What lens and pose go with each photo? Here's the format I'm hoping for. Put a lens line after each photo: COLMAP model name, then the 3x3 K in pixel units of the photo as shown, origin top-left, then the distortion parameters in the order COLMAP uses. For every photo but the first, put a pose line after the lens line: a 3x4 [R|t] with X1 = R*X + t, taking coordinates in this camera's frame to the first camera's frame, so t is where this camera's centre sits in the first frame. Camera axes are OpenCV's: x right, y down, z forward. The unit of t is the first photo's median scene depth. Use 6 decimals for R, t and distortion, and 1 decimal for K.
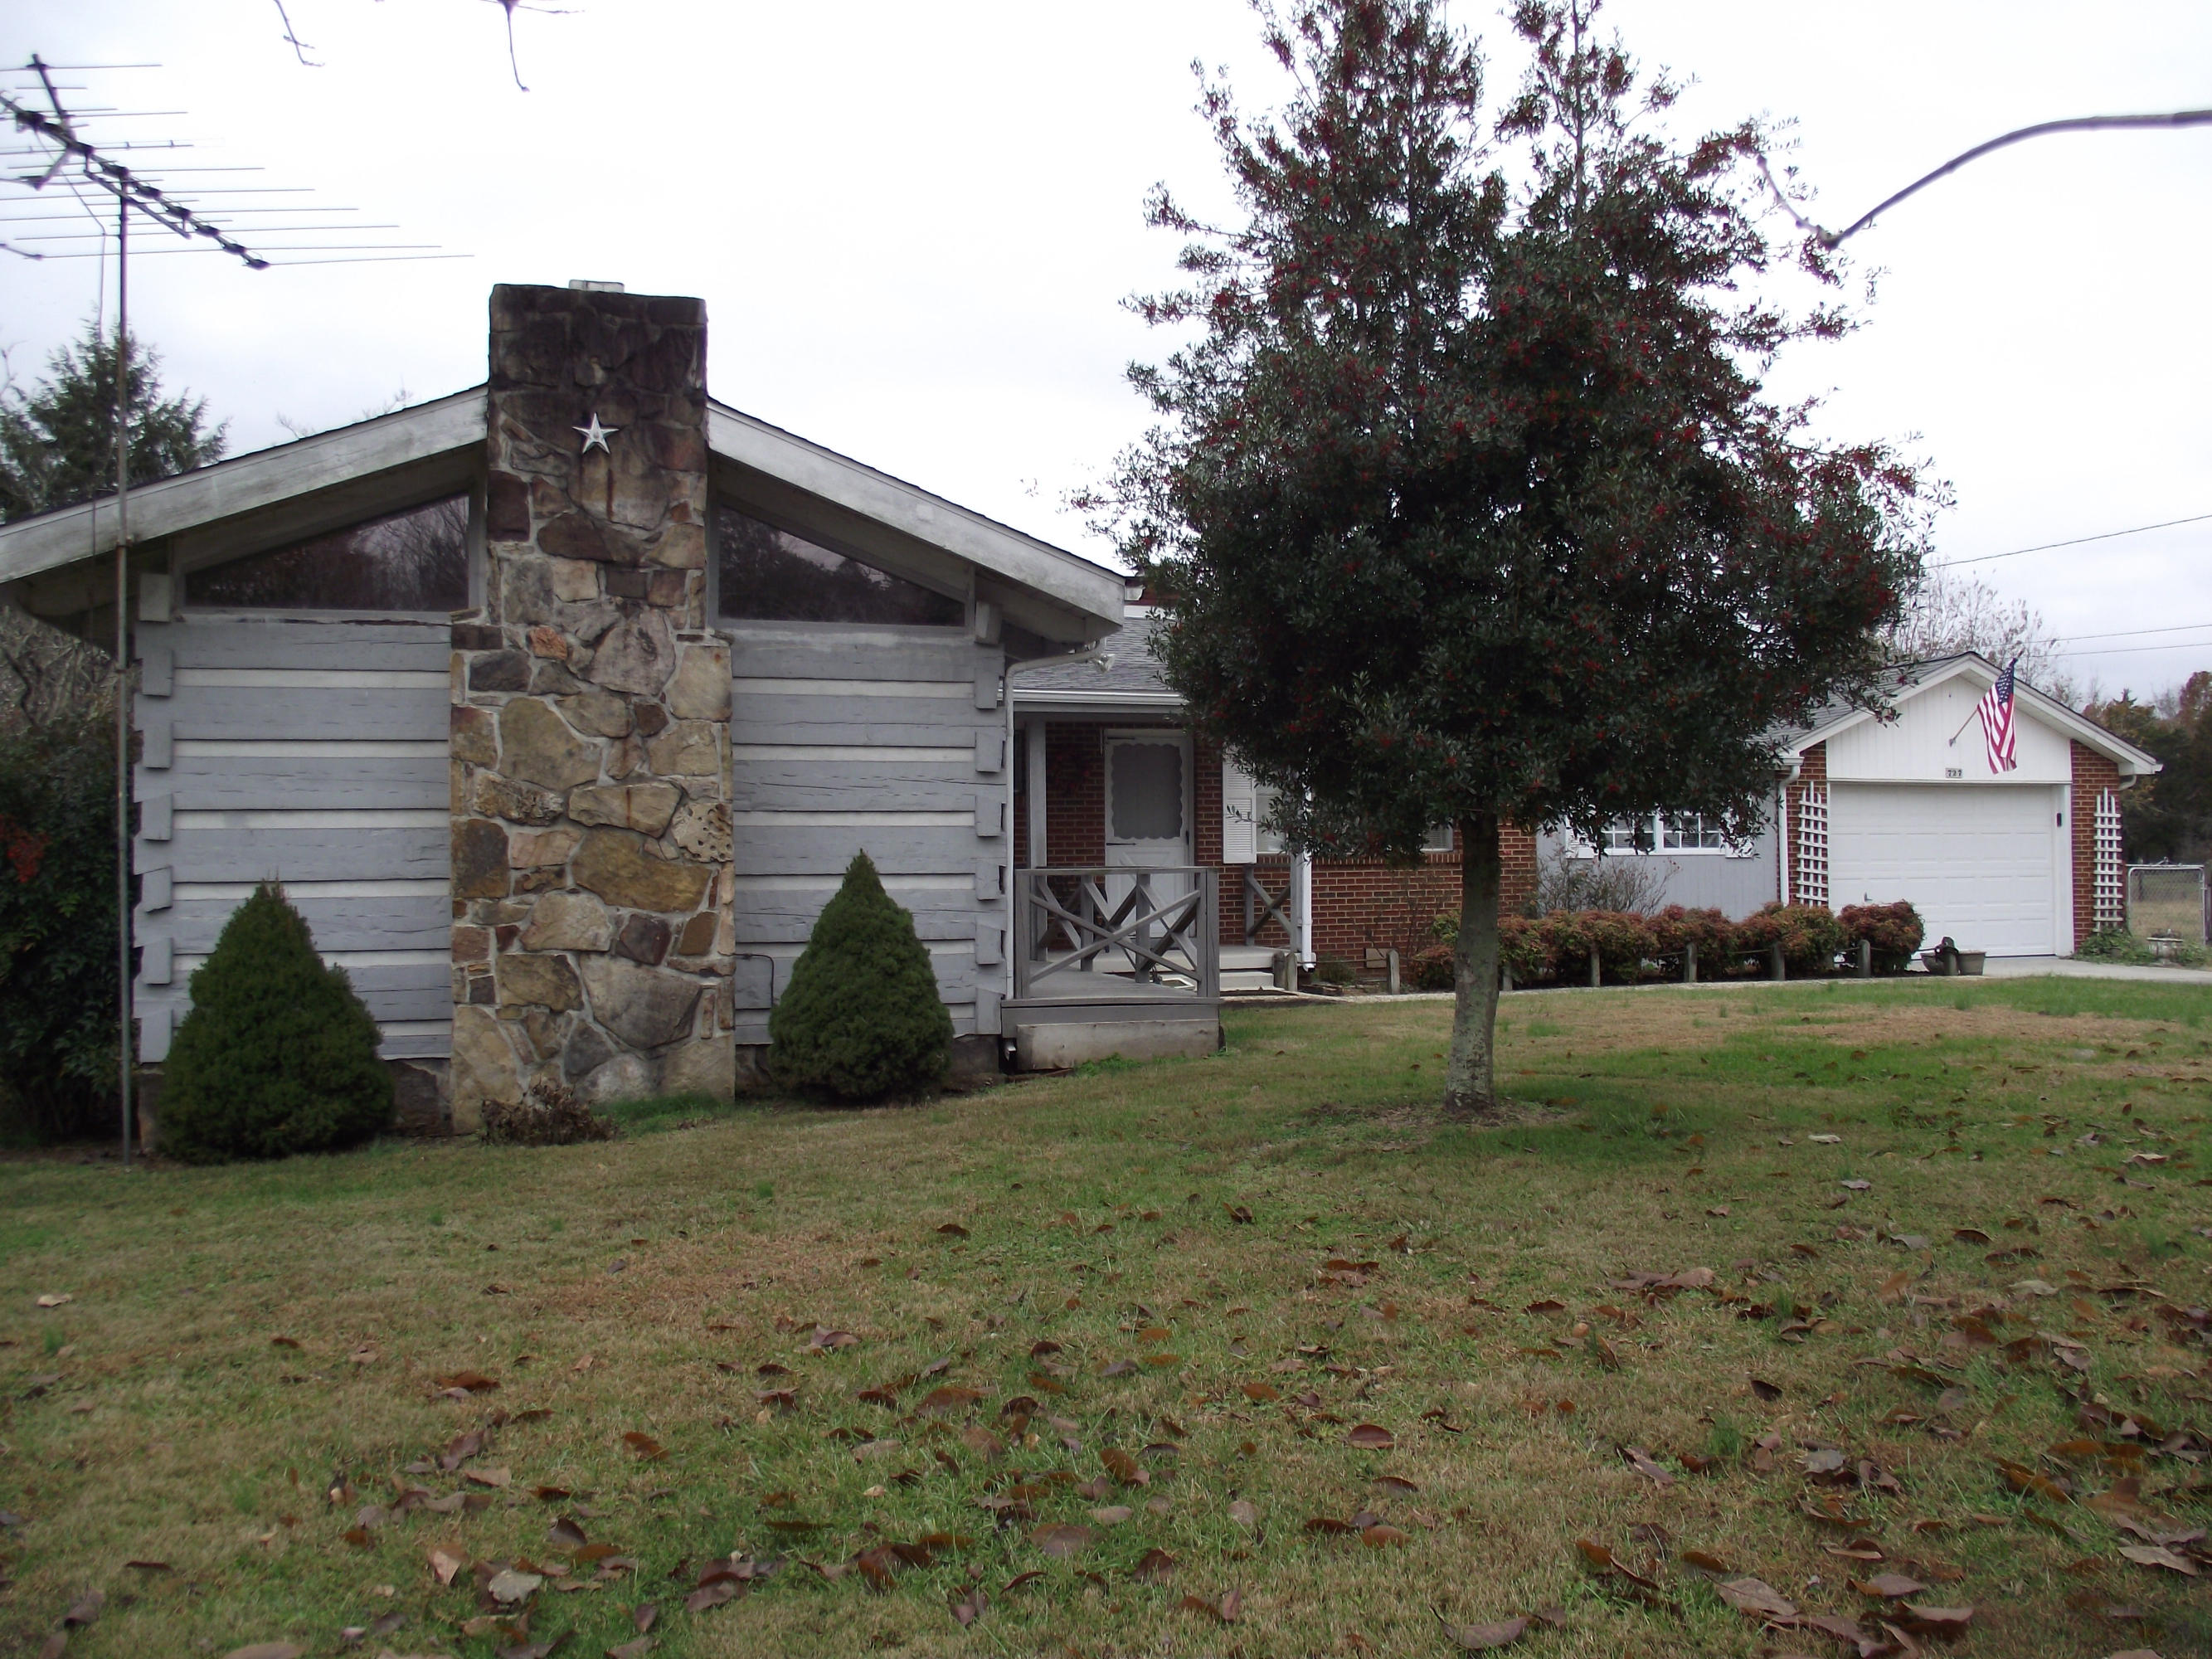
lens RADIAL K [[1744.2, 0, 1033.0], [0, 1744.2, 799.6], [0, 0, 1]] dist [-0.072176, 0.034206]
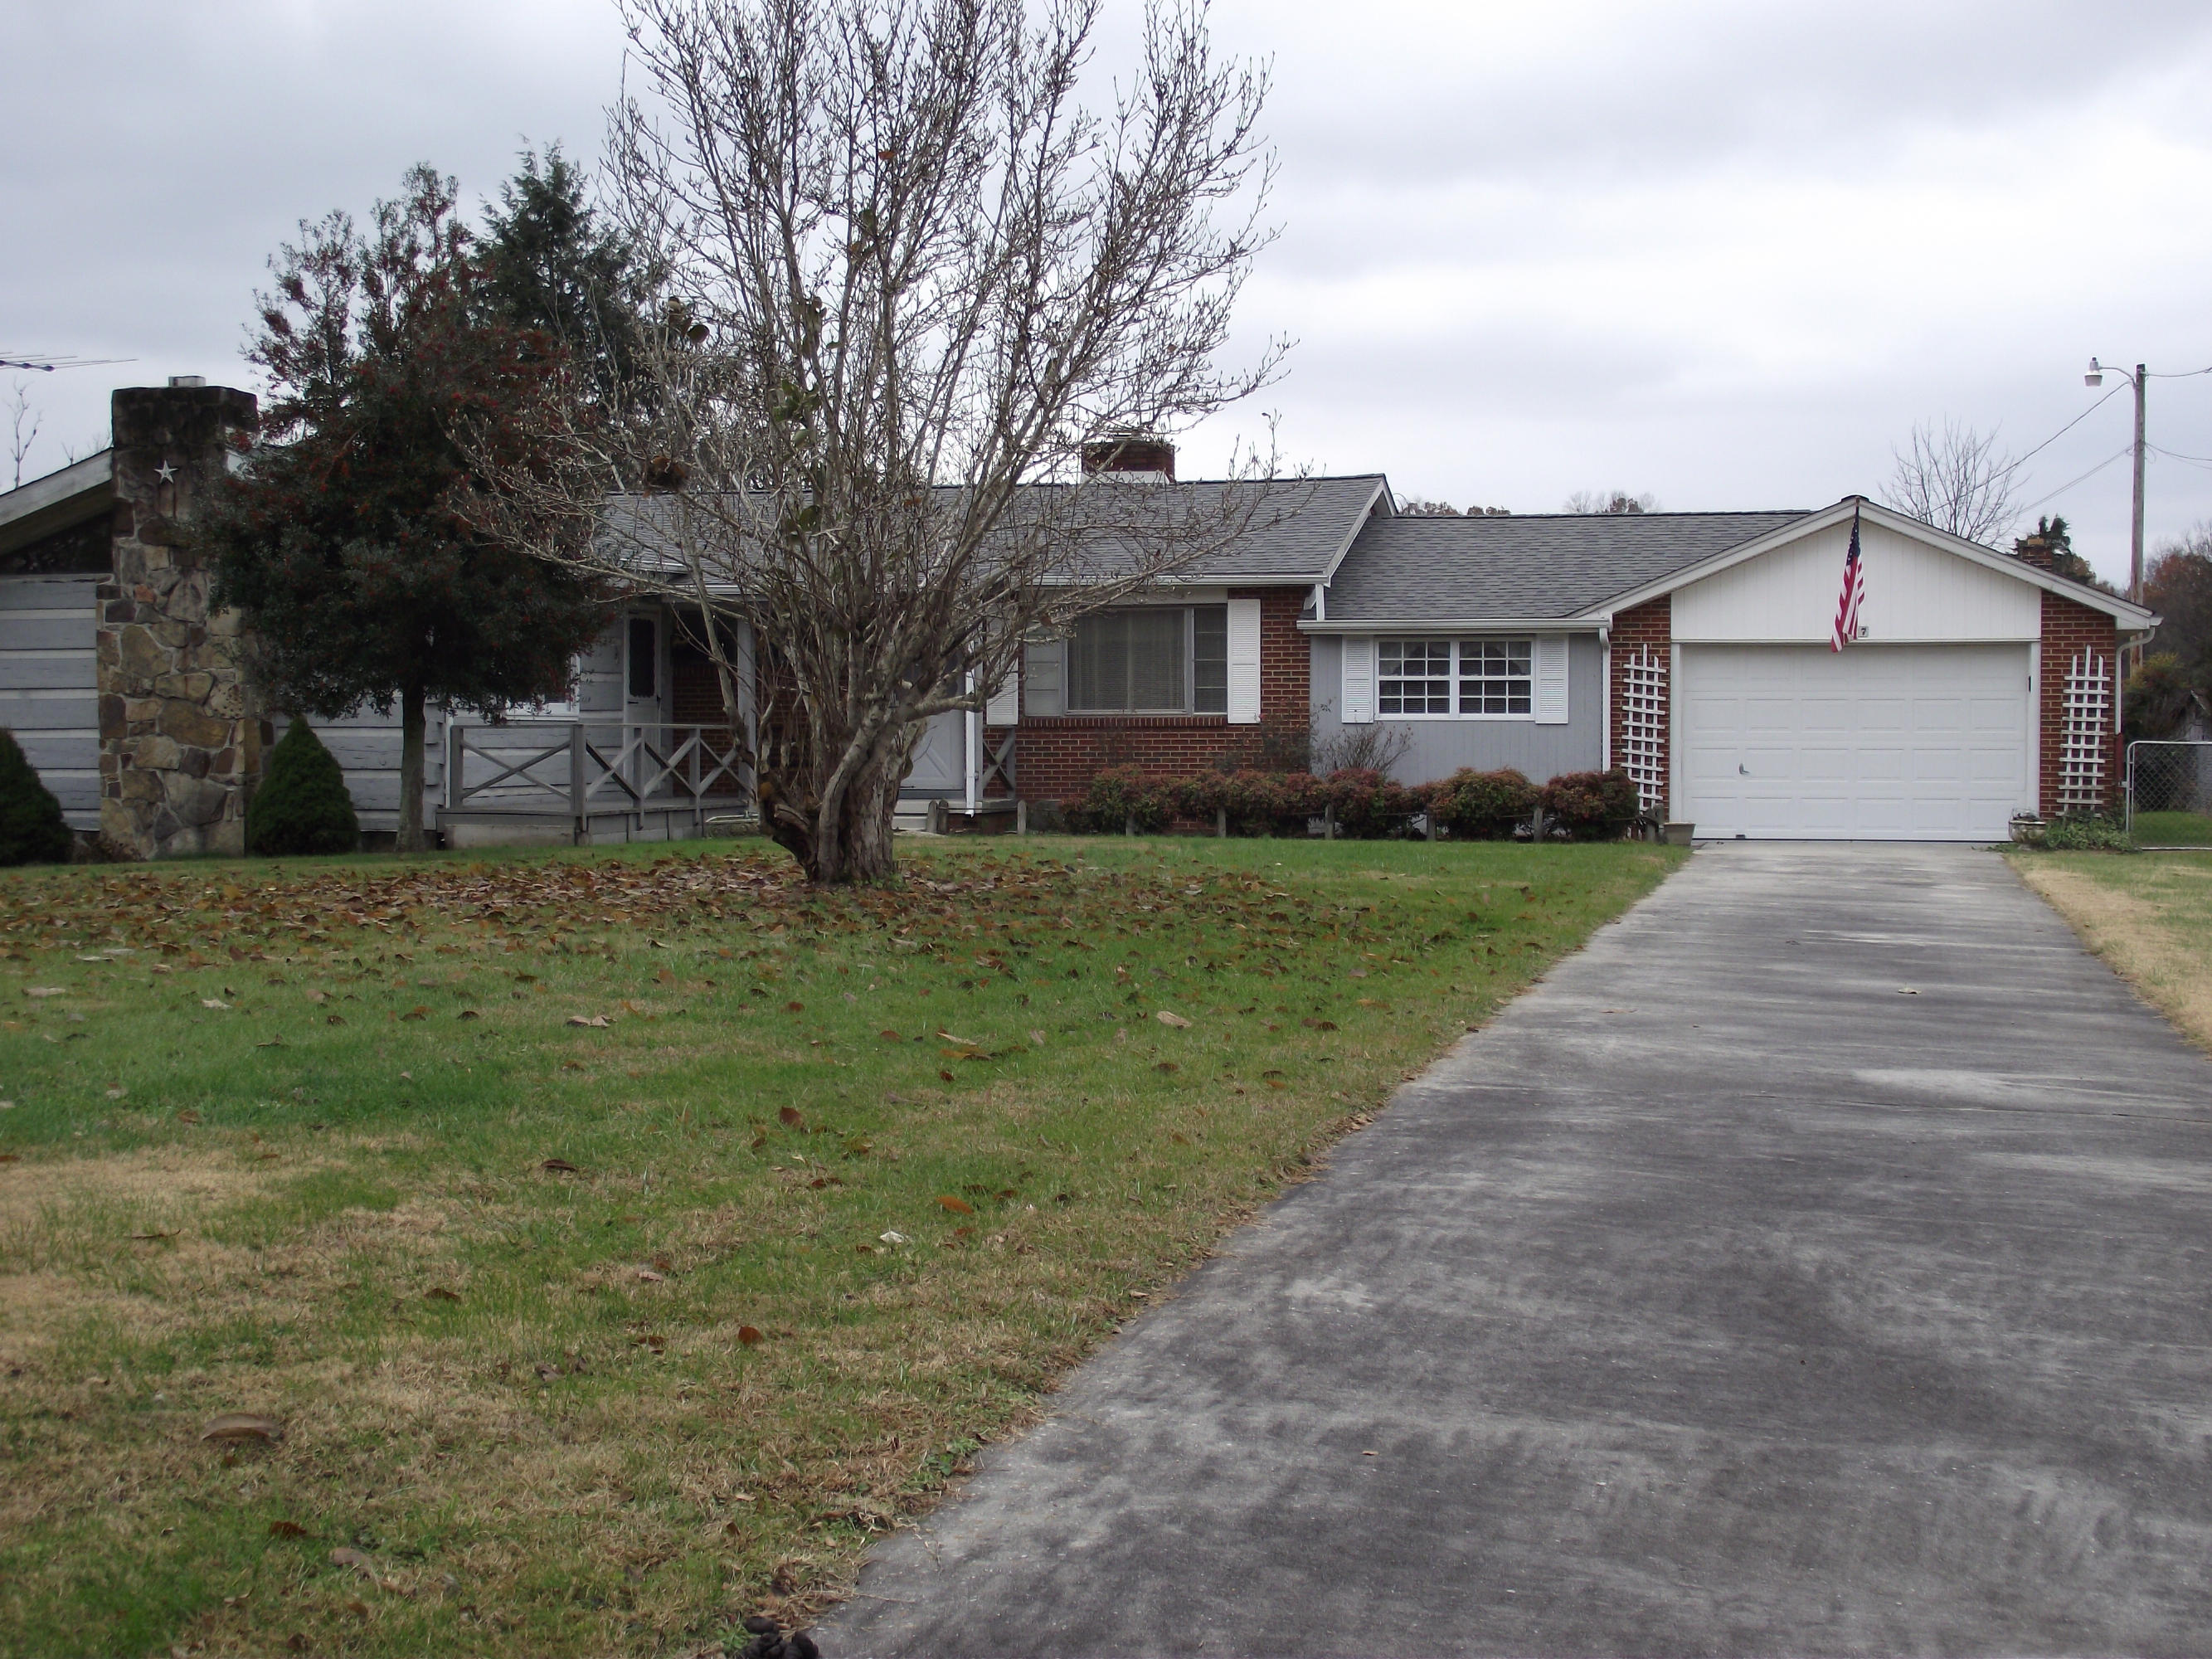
lens RADIAL K [[3155.3, 0, 1113.2], [0, 3155.3, 741.3], [0, 0, 1]] dist [0.065260, 0.000000]
pose [[0.858773, 0.009937, -0.512259, 2.197821], [0.010665, 0.999249, 0.037263, -0.049740], [0.512245, -0.037464, 0.858022, -1.257484]]
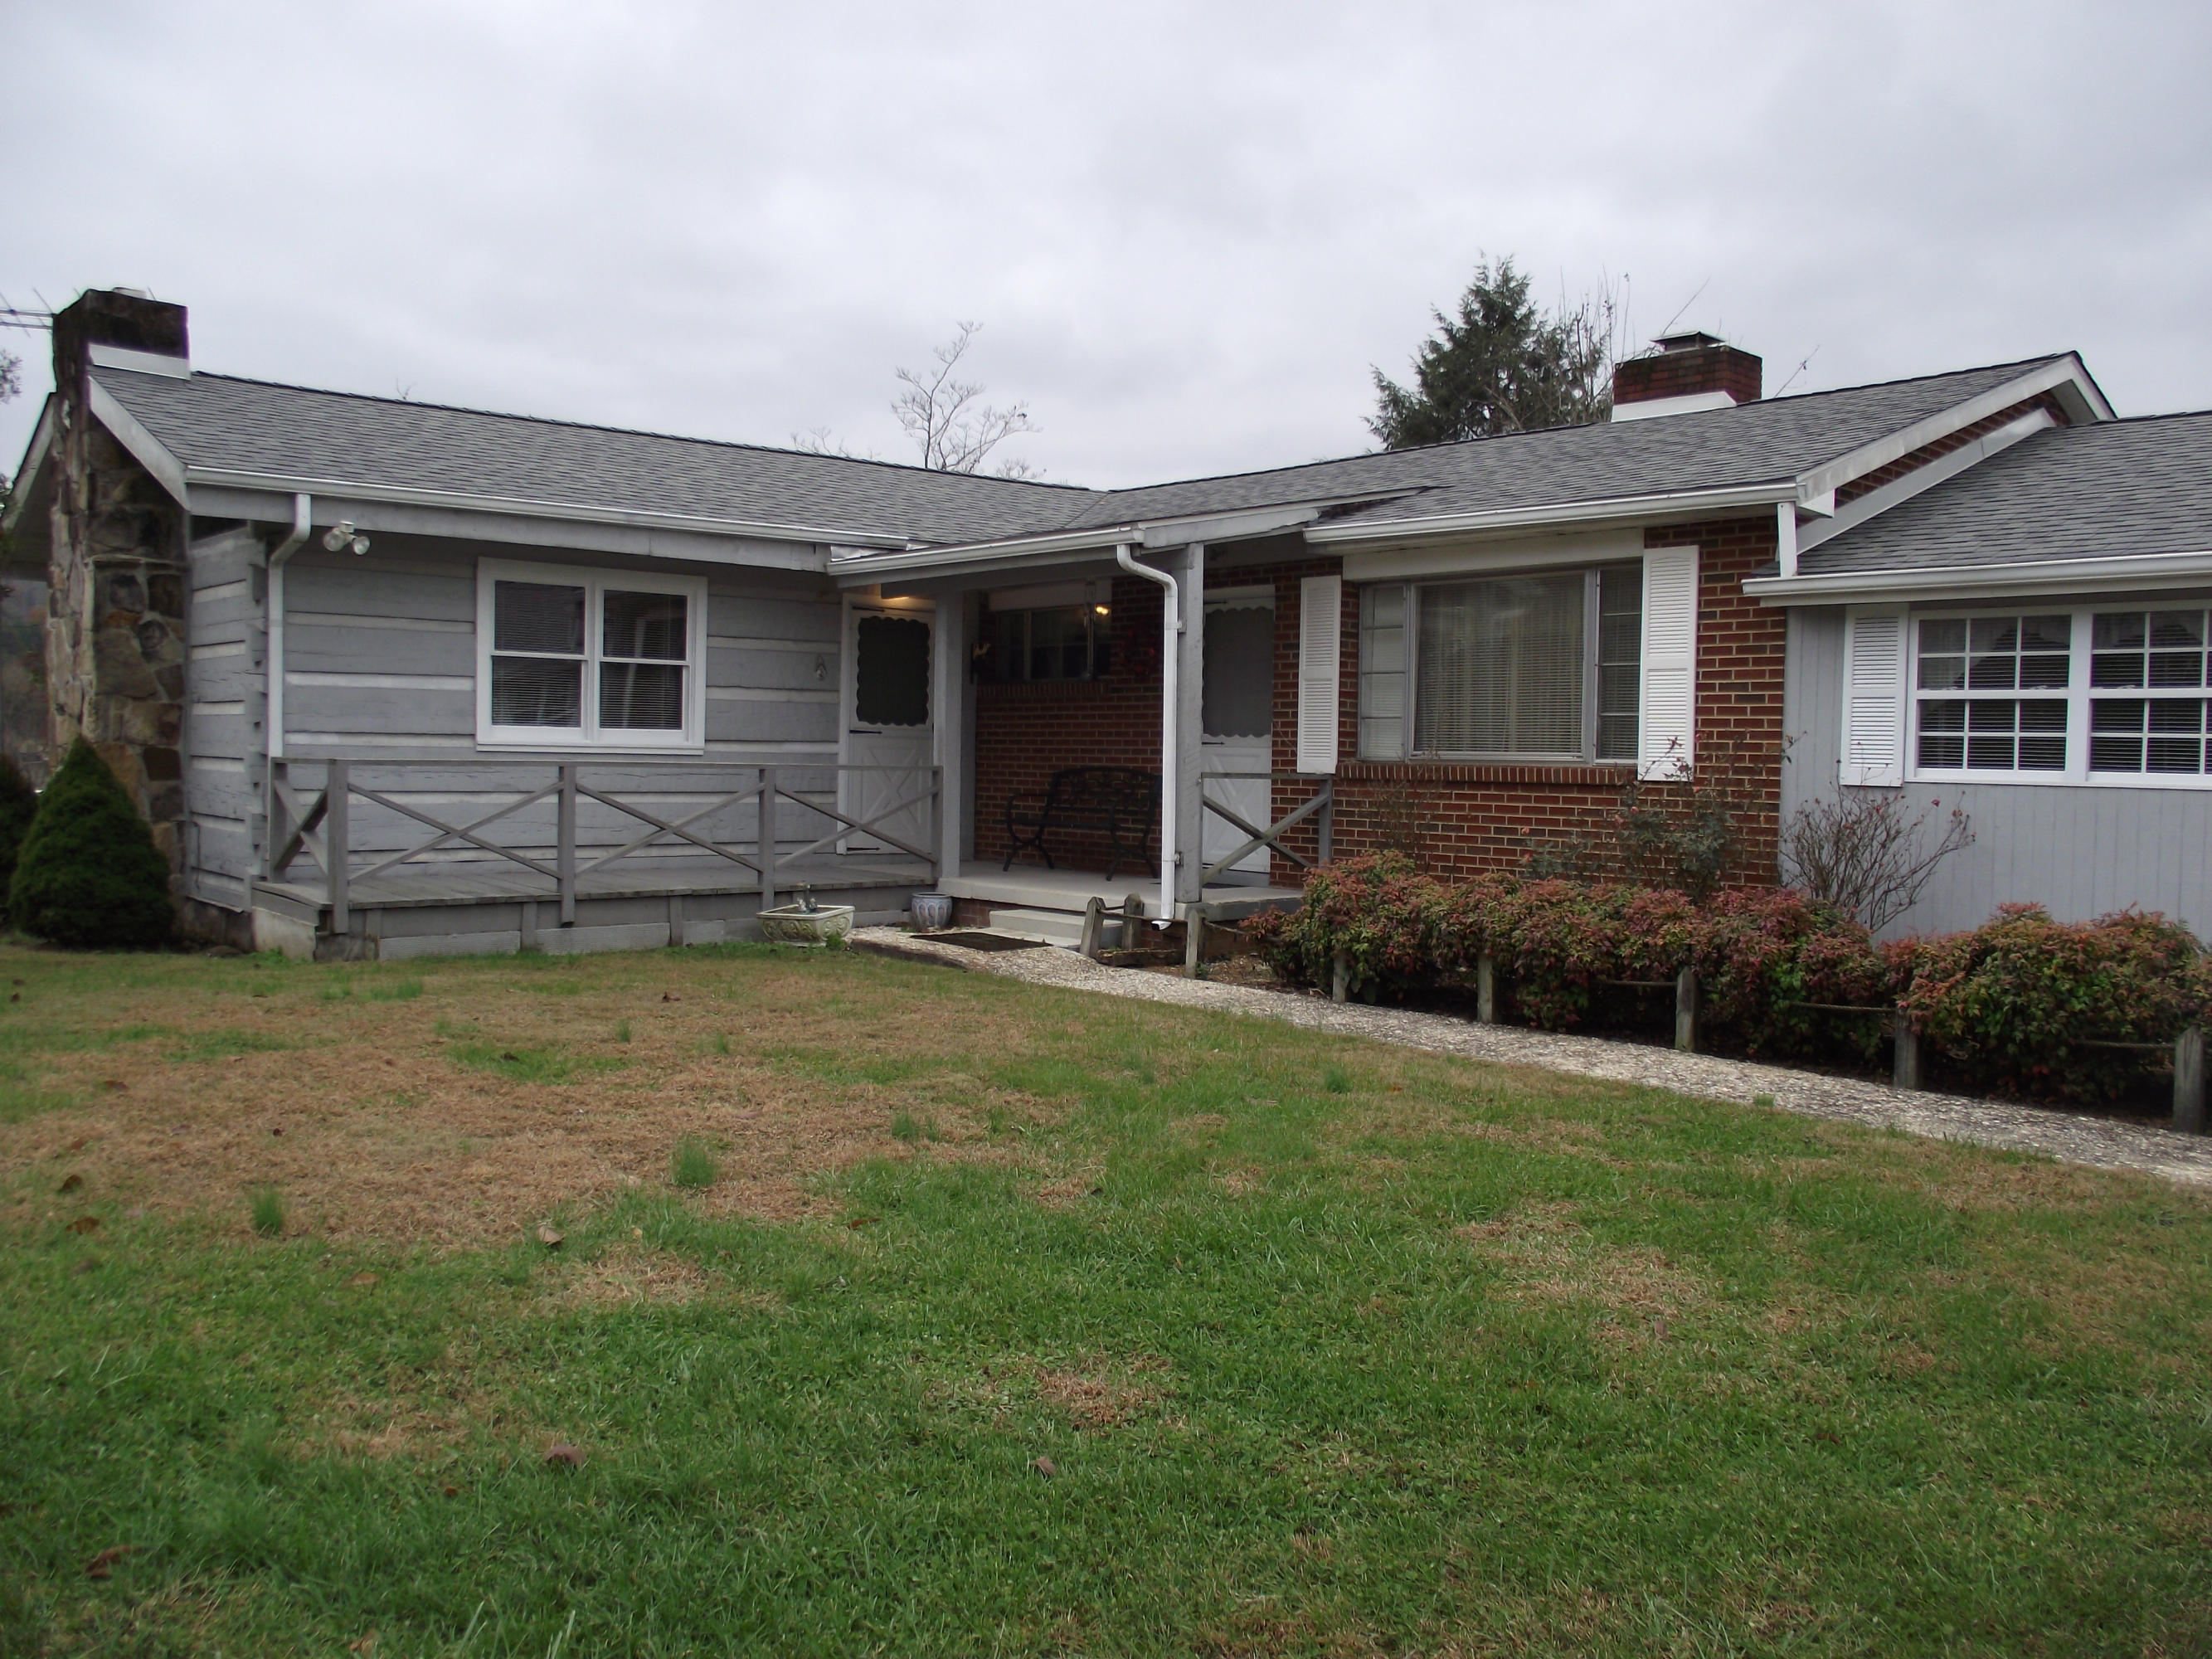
lens RADIAL K [[1744.2, 0, 1153.0], [0, 1744.2, 808.0], [0, 0, 1]] dist [-0.072176, 0.034206]
pose [[0.419018, 0.044402, -0.906892, 1.306733], [0.009103, 0.998548, 0.053095, 0.023064], [0.907932, -0.030503, 0.418005, 1.184407]]
